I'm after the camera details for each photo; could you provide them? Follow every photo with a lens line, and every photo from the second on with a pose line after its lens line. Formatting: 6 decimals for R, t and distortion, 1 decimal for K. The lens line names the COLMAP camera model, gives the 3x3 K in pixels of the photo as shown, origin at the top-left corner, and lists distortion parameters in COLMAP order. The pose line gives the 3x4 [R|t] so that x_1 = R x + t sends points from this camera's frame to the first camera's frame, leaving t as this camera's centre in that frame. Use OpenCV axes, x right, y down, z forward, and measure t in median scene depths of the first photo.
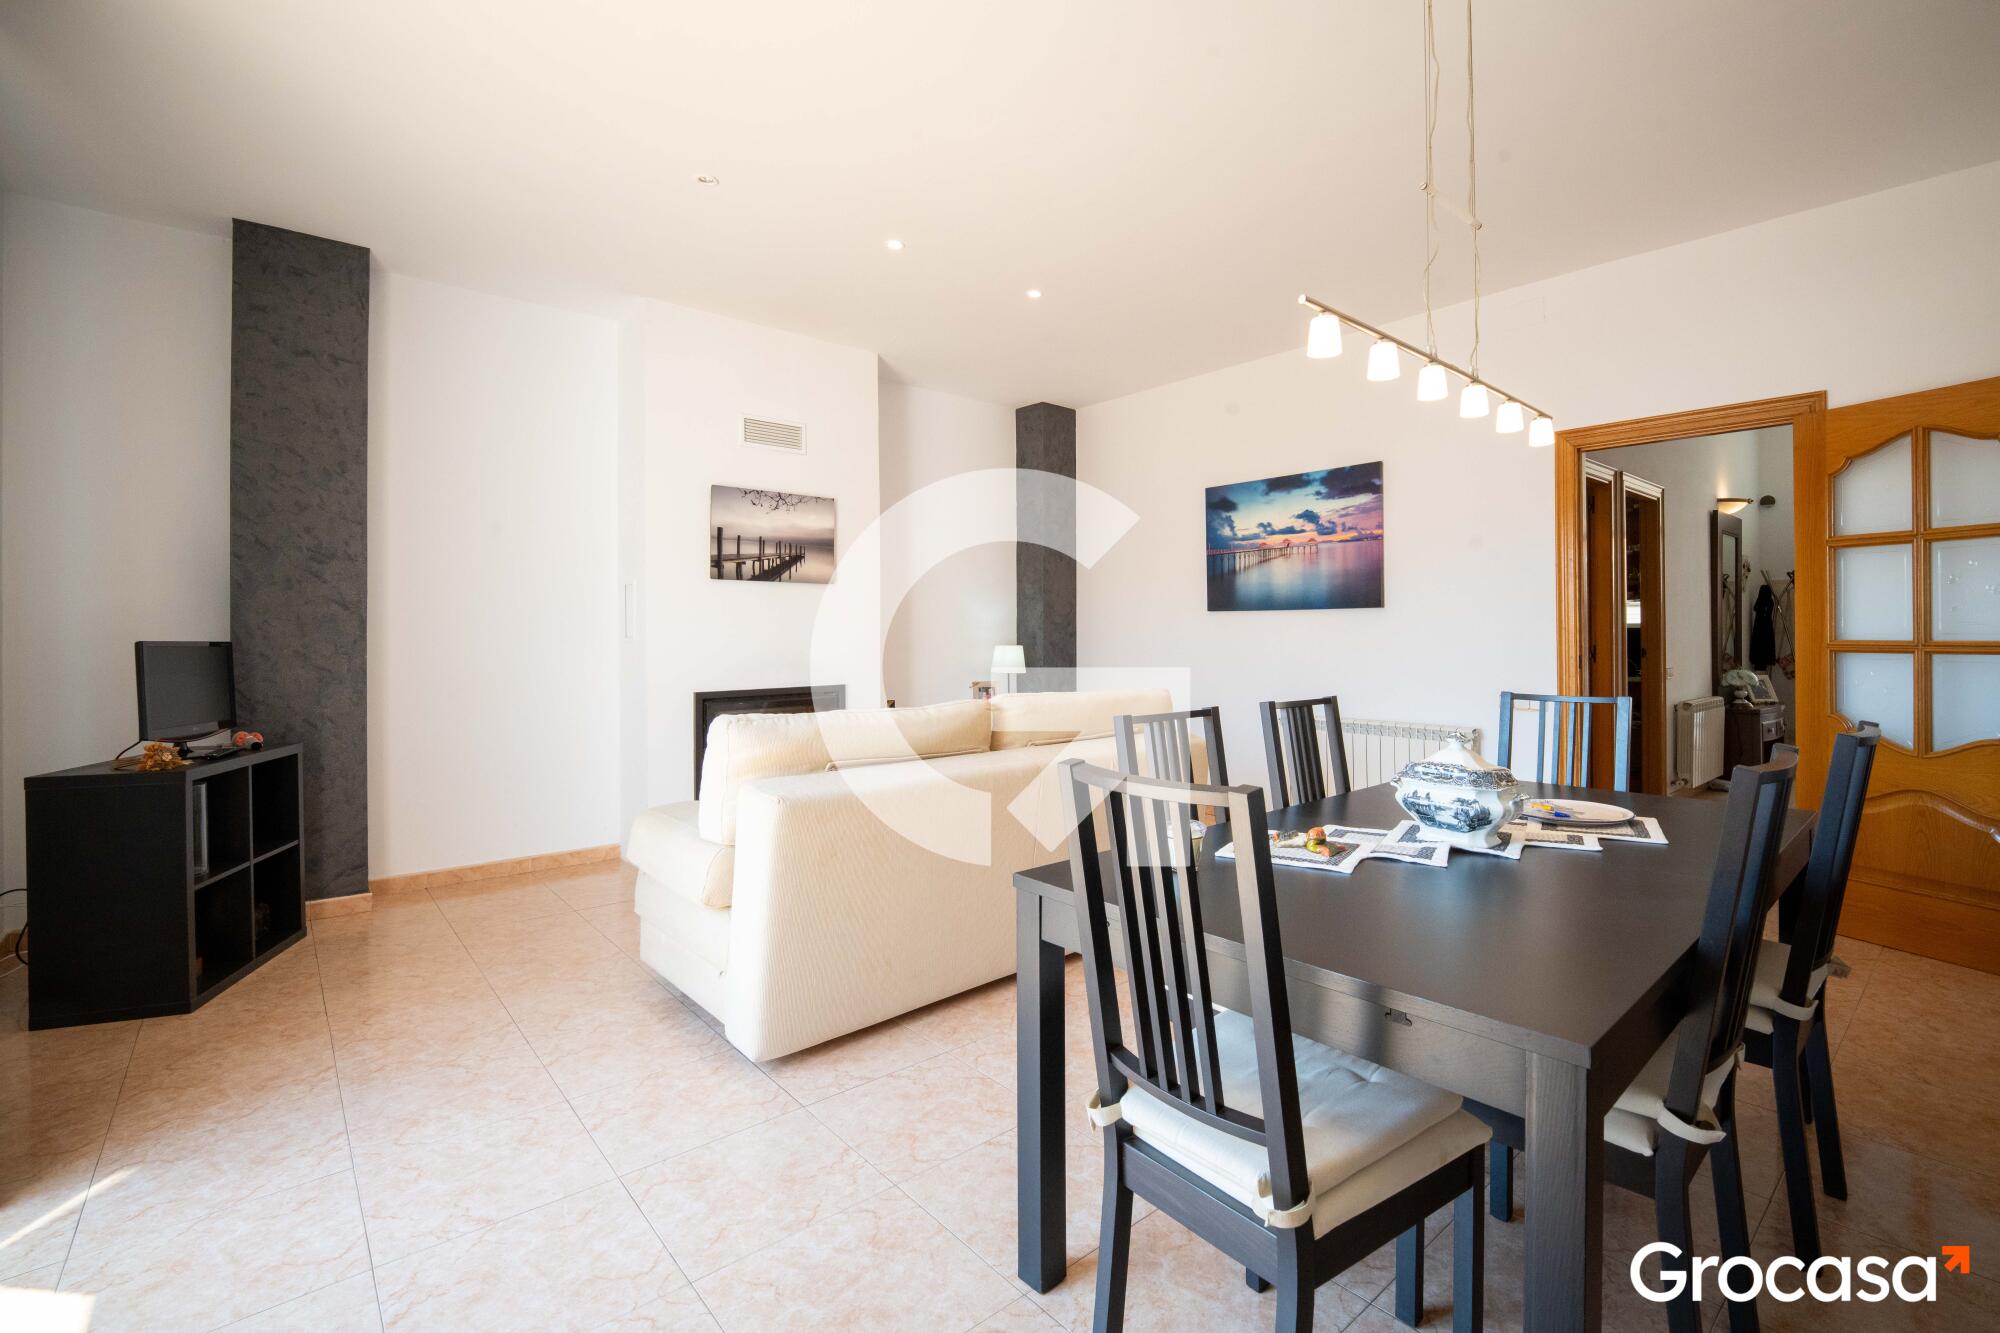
lens RADIAL K [[866.0, 0, 1049.2], [0, 866.0, 650.9], [0, 0, 1]] dist [0.003742, -0.013085]
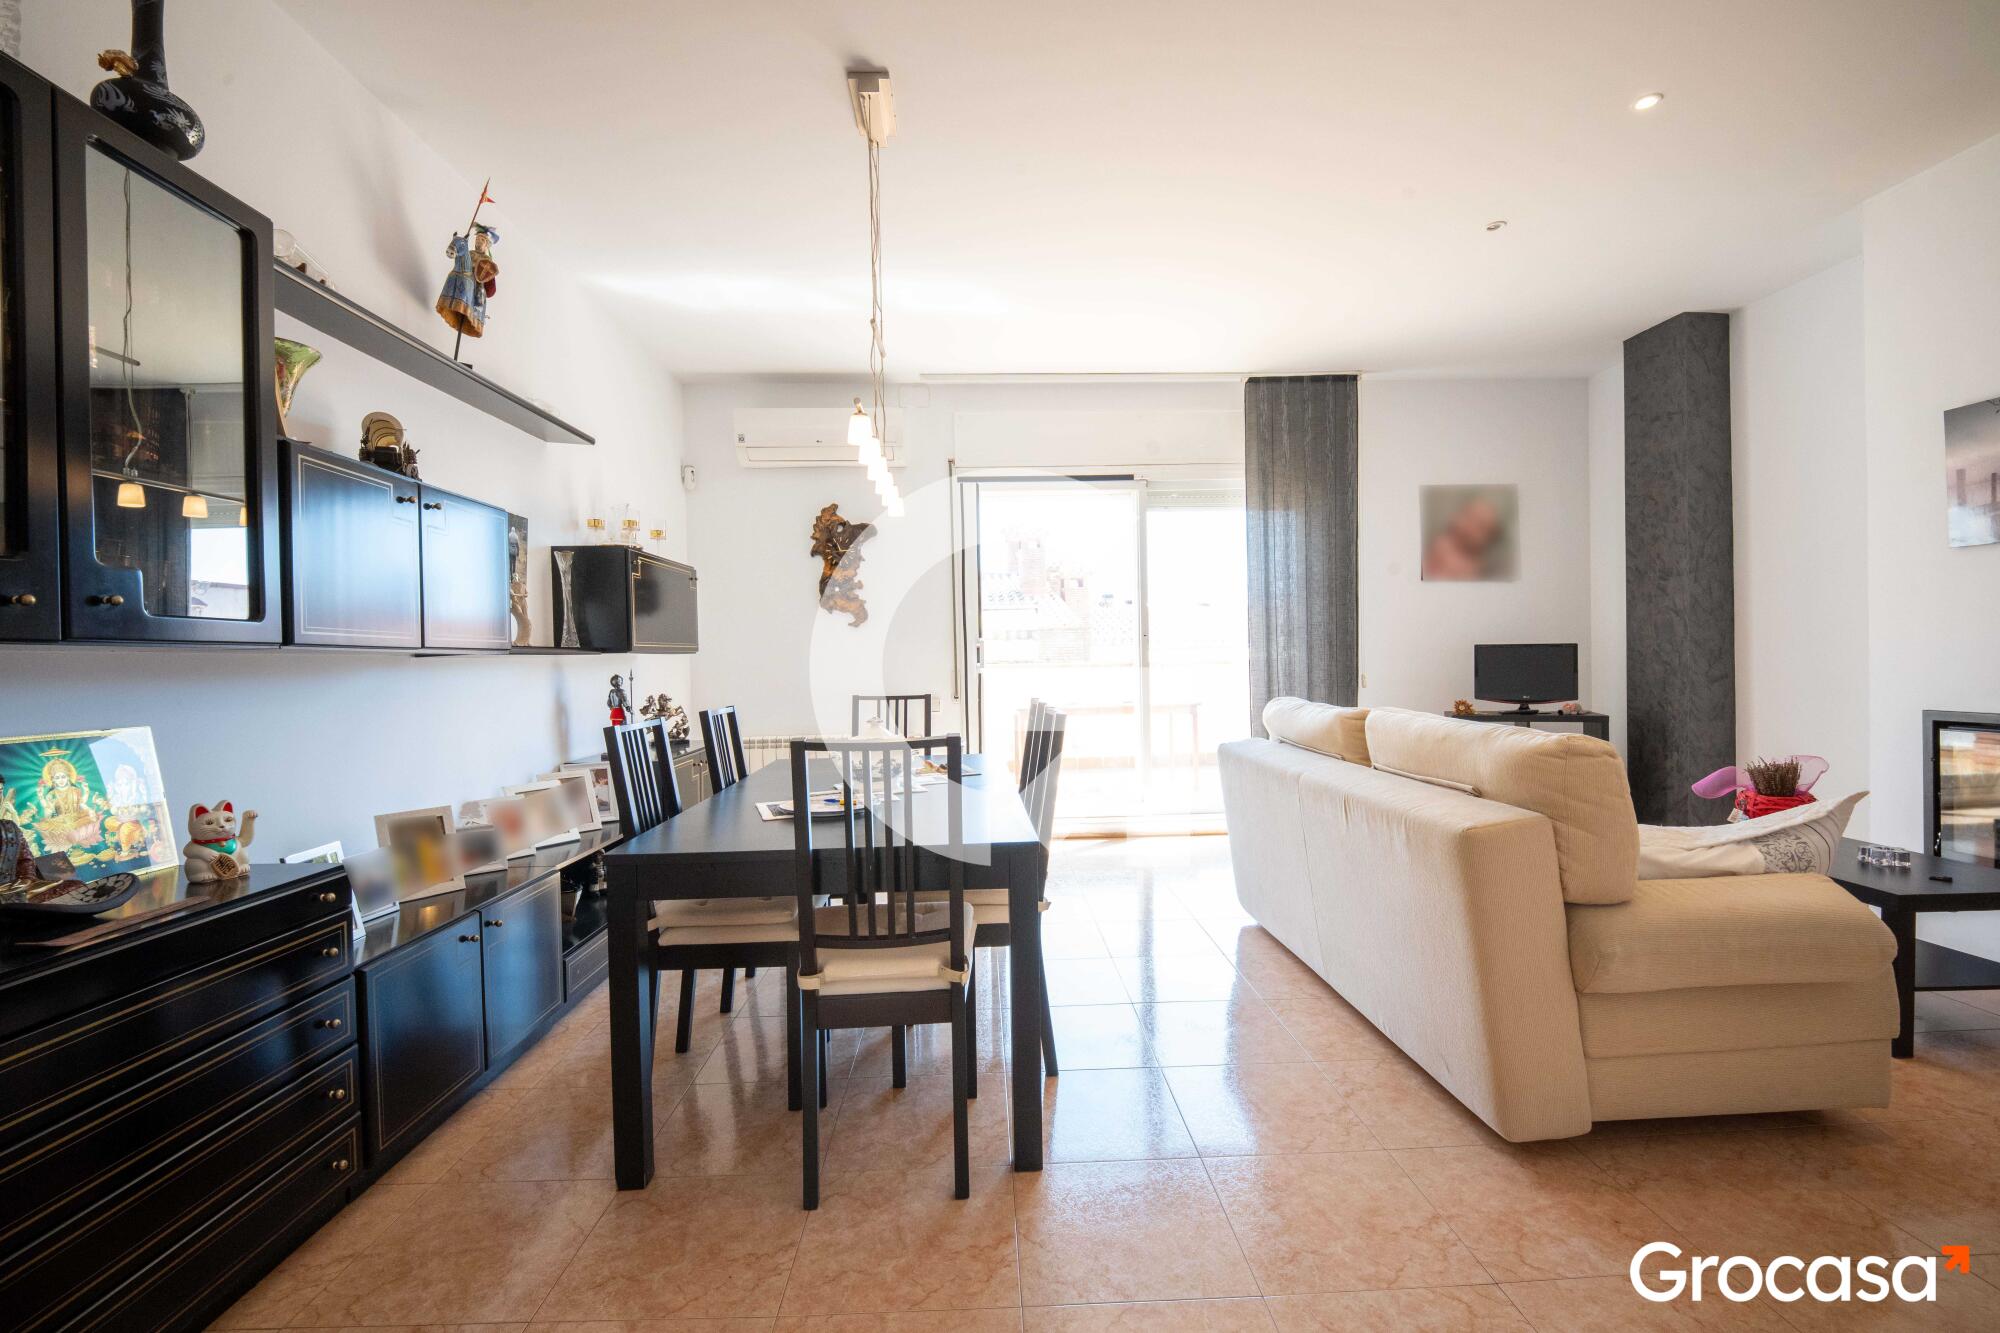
lens RADIAL K [[857.9, 0, 1000.0], [0, 857.9, 666.5], [0, 0, 1]] dist [0.002854, -0.000644]
pose [[-0.640596, 0.031588, -0.767228, 0.590325], [0.019485, 0.999500, 0.024883, -0.020376], [0.767631, 0.000990, -0.640892, 0.826876]]
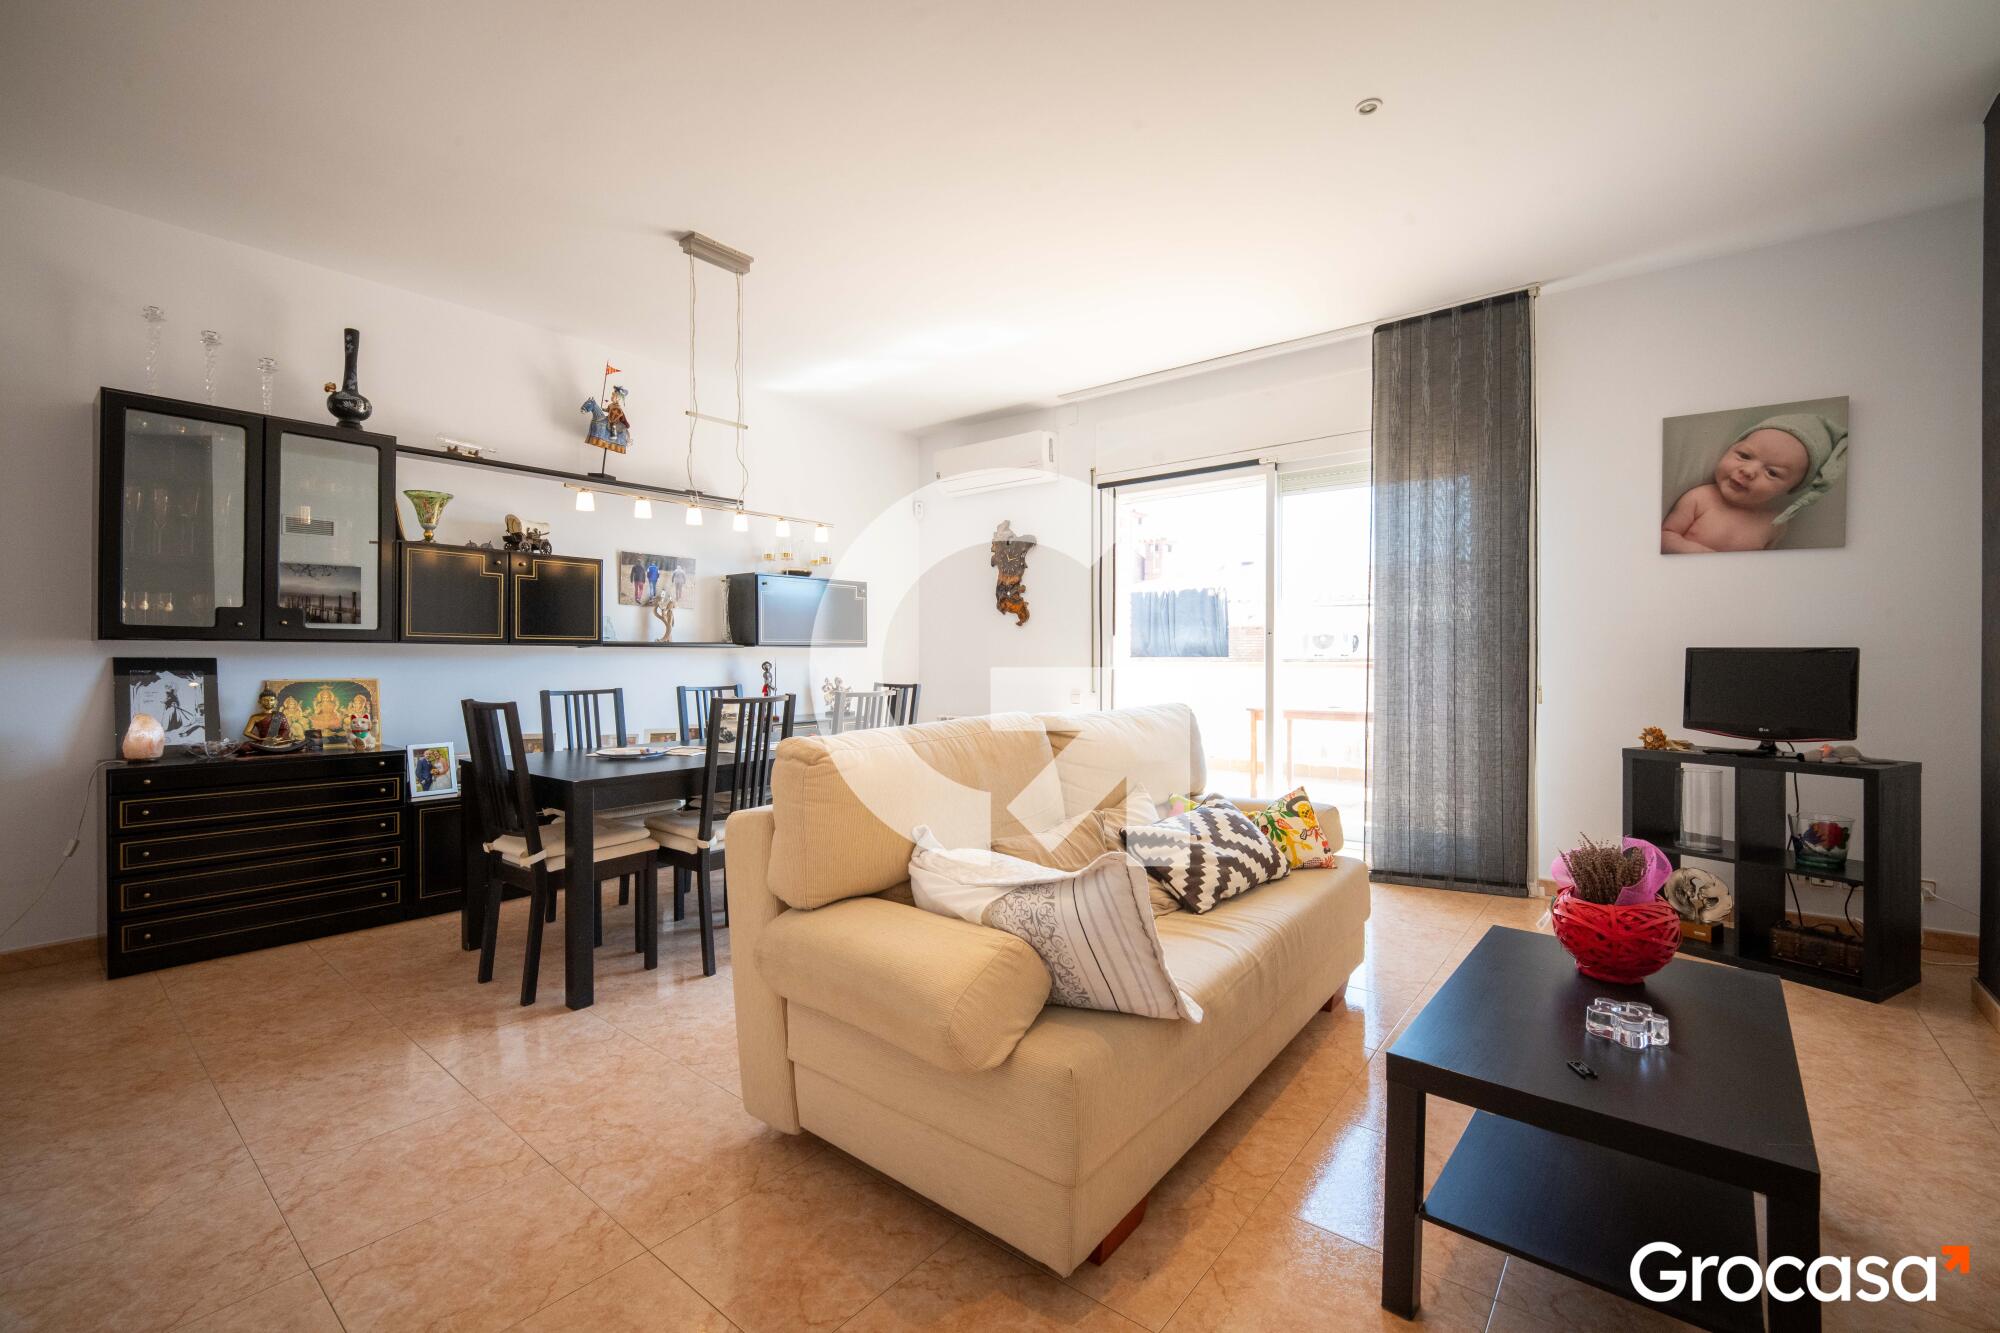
lens RADIAL K [[847.2, 0, 1039.7], [0, 847.2, 652.3], [0, 0, 1]] dist [0.000746, -0.000031]
pose [[-0.985687, 0.010797, -0.168237, 0.047039], [0.010178, 0.999938, 0.004536, -0.013922], [0.168275, 0.002759, -0.985736, 1.206092]]
